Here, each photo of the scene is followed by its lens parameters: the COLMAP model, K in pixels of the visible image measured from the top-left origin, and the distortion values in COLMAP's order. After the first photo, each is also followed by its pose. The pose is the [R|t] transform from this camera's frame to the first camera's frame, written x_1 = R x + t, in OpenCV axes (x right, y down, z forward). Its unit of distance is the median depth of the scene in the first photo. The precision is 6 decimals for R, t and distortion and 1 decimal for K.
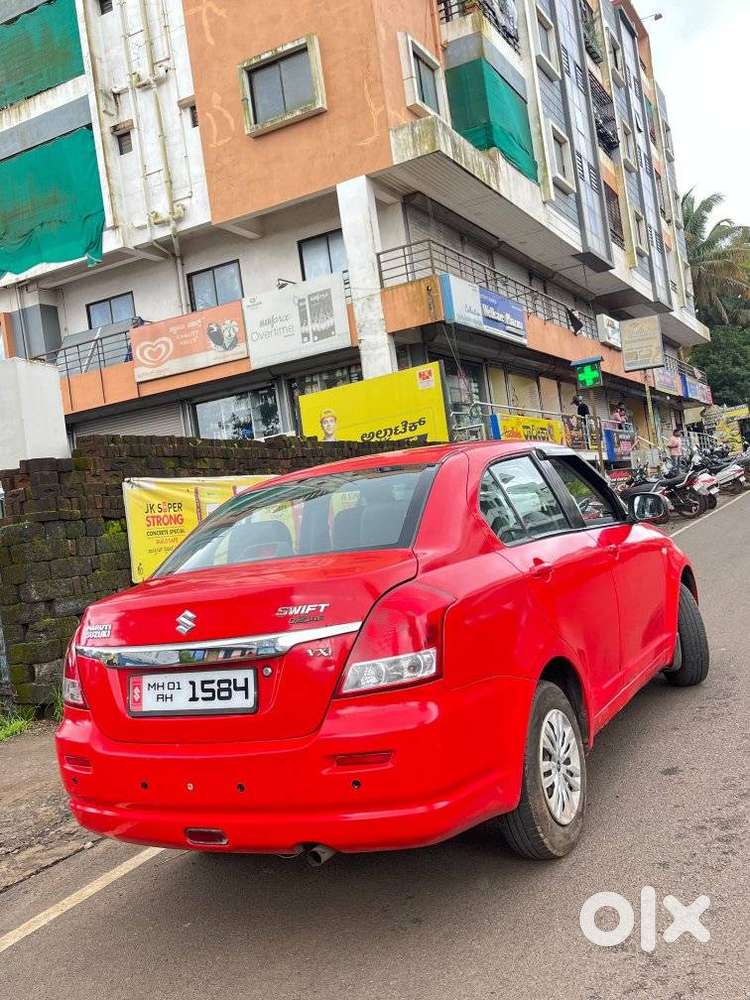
lens RADIAL K [[970.8, 0, 366.9], [0, 970.8, 502.3], [0, 0, 1]] dist [0.043193, -0.029167]
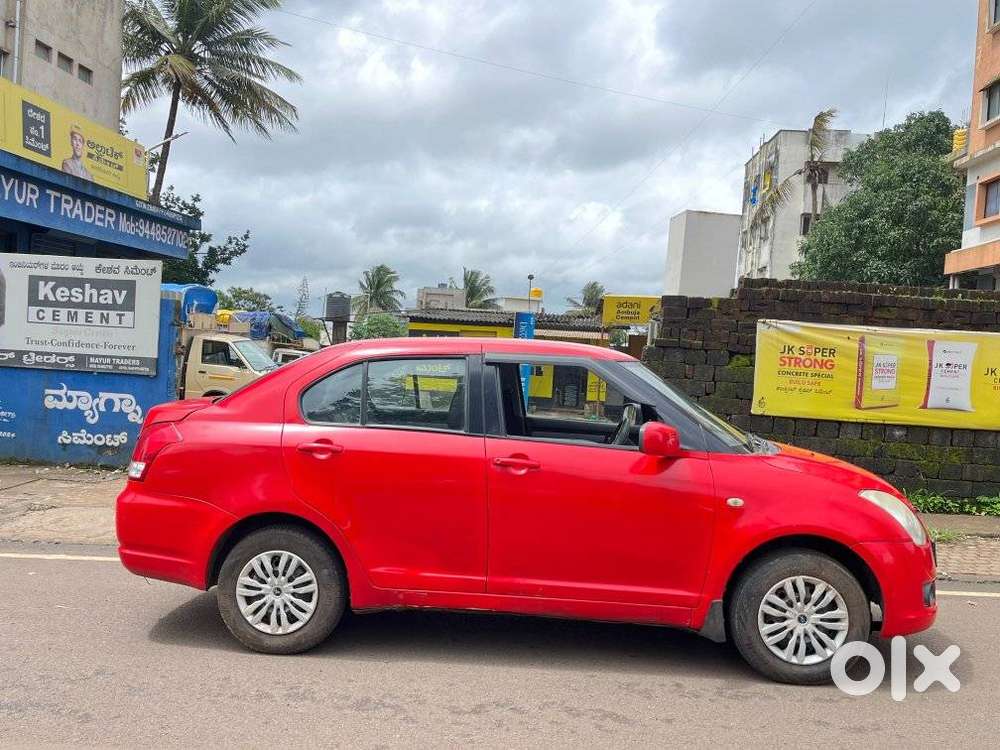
lens RADIAL K [[887.0, 0, 500.0], [0, 887.0, 375.0], [0, 0, 1]] dist [0.042079, -0.018553]
pose [[0.390284, 0.187192, -0.901464, 0.244462], [-0.089606, 0.982188, 0.165160, -0.044946], [0.916324, 0.016317, 0.400106, 0.141335]]
